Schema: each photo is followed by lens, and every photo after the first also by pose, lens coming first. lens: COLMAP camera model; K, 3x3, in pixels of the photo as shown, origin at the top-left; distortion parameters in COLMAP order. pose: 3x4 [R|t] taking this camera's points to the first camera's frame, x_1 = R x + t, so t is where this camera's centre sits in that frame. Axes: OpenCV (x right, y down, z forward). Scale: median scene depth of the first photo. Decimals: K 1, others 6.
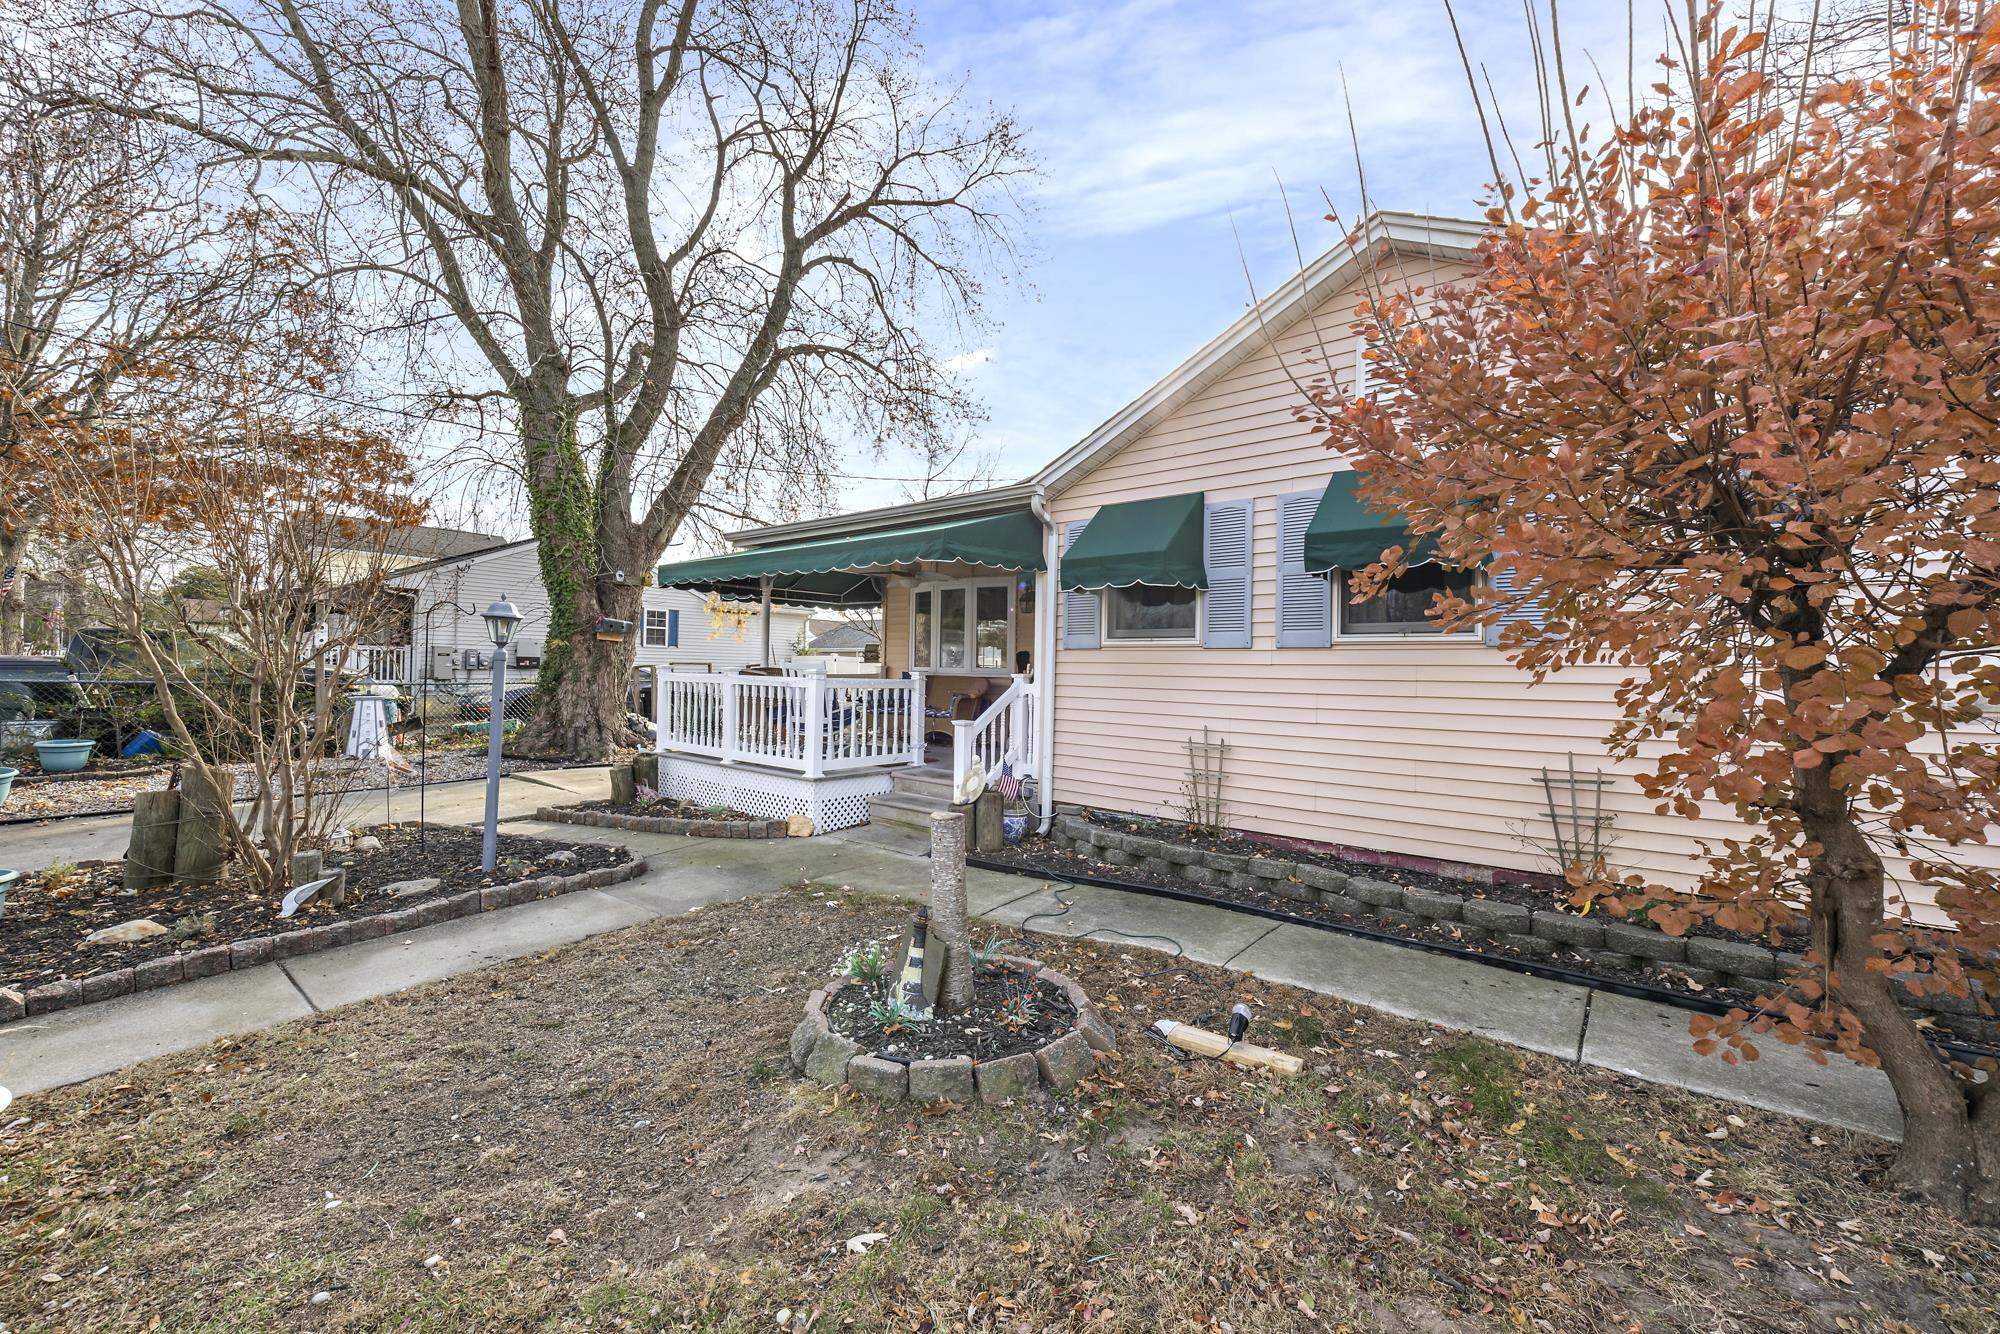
lens RADIAL K [[781.0, 0, 991.6], [0, 781.0, 671.0], [0, 0, 1]] dist [0.000897, -0.000617]
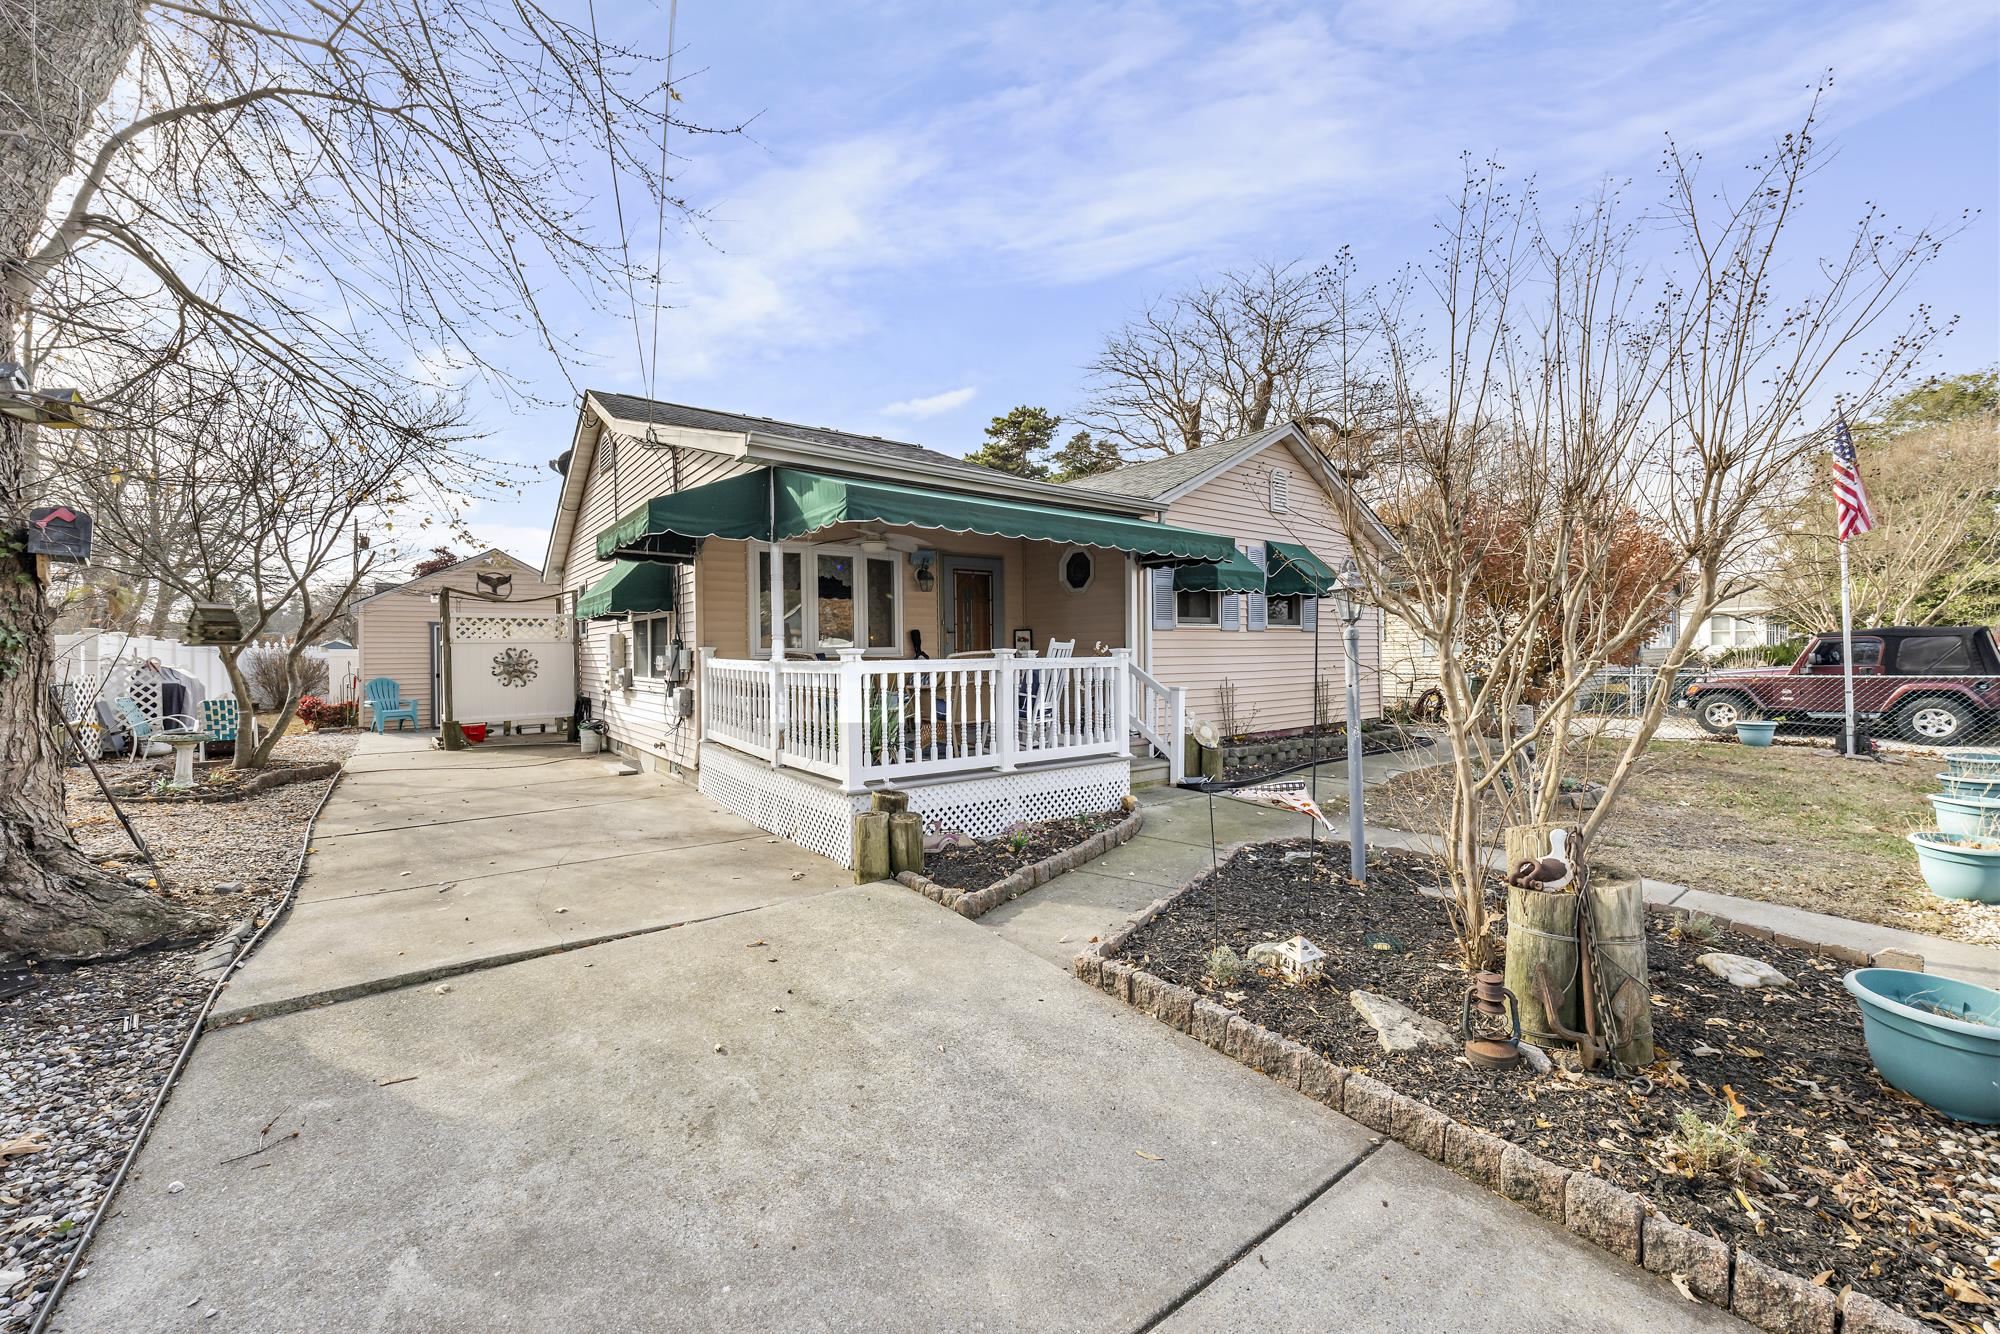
lens RADIAL K [[781.0, 0, 1000.0], [0, 781.0, 653.4], [0, 0, 1]] dist [0.000897, -0.000617]
pose [[0.221456, -0.021991, 0.974922, -1.455449], [0.014250, 0.999712, 0.019313, -0.019878], [-0.975066, 0.009616, 0.221706, 1.099500]]
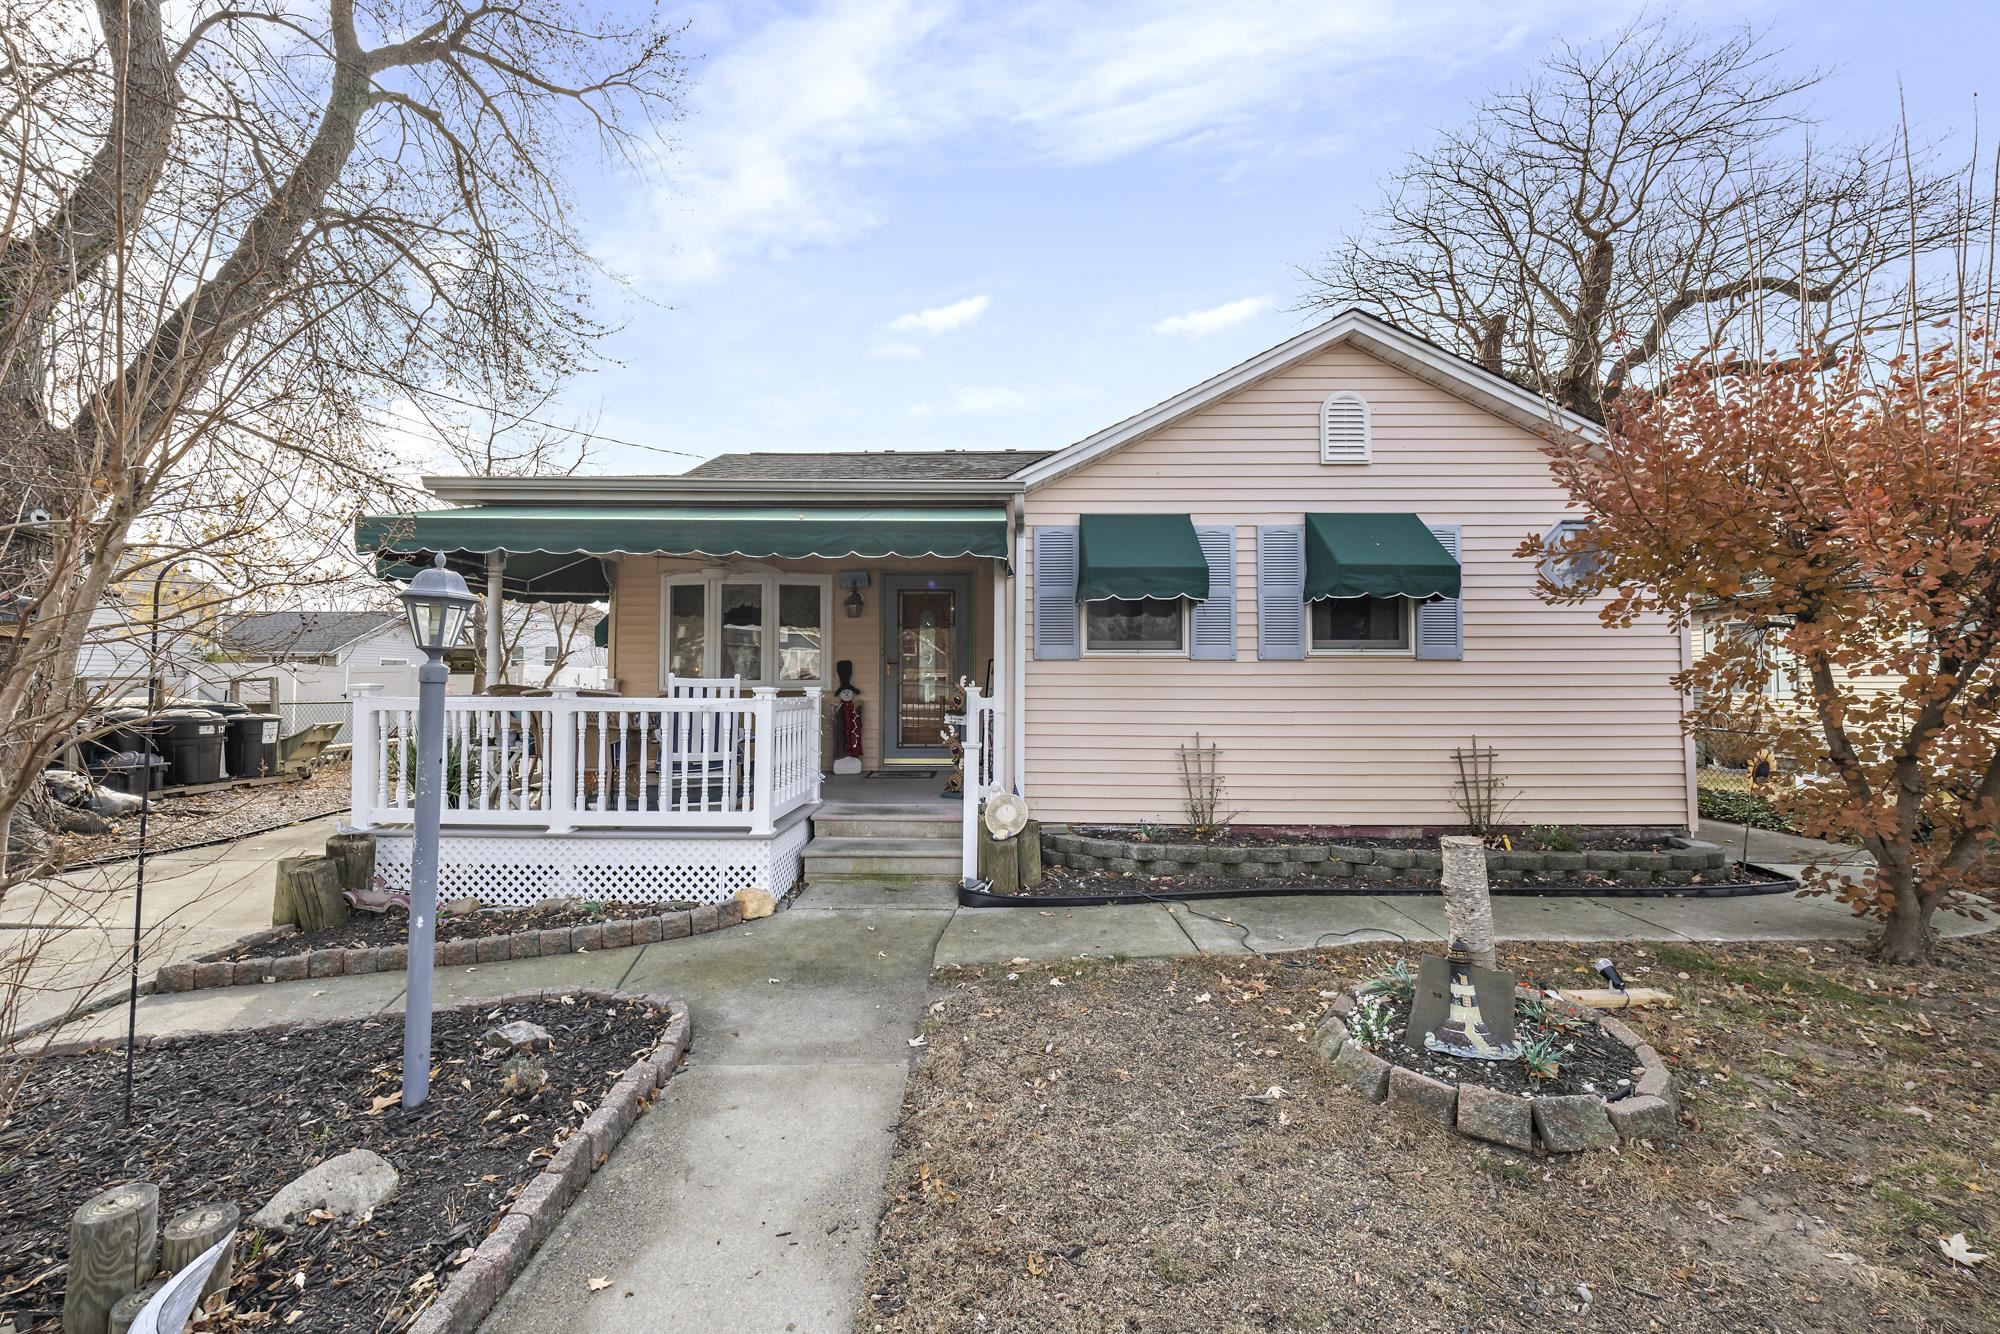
lens RADIAL K [[781.0, 0, 992.1], [0, 781.0, 665.4], [0, 0, 1]] dist [0.000897, -0.000617]
pose [[0.776066, -0.002045, 0.630649, -0.618300], [0.013121, 0.999831, -0.012905, -0.011483], [-0.630515, 0.018290, 0.775961, 0.344599]]
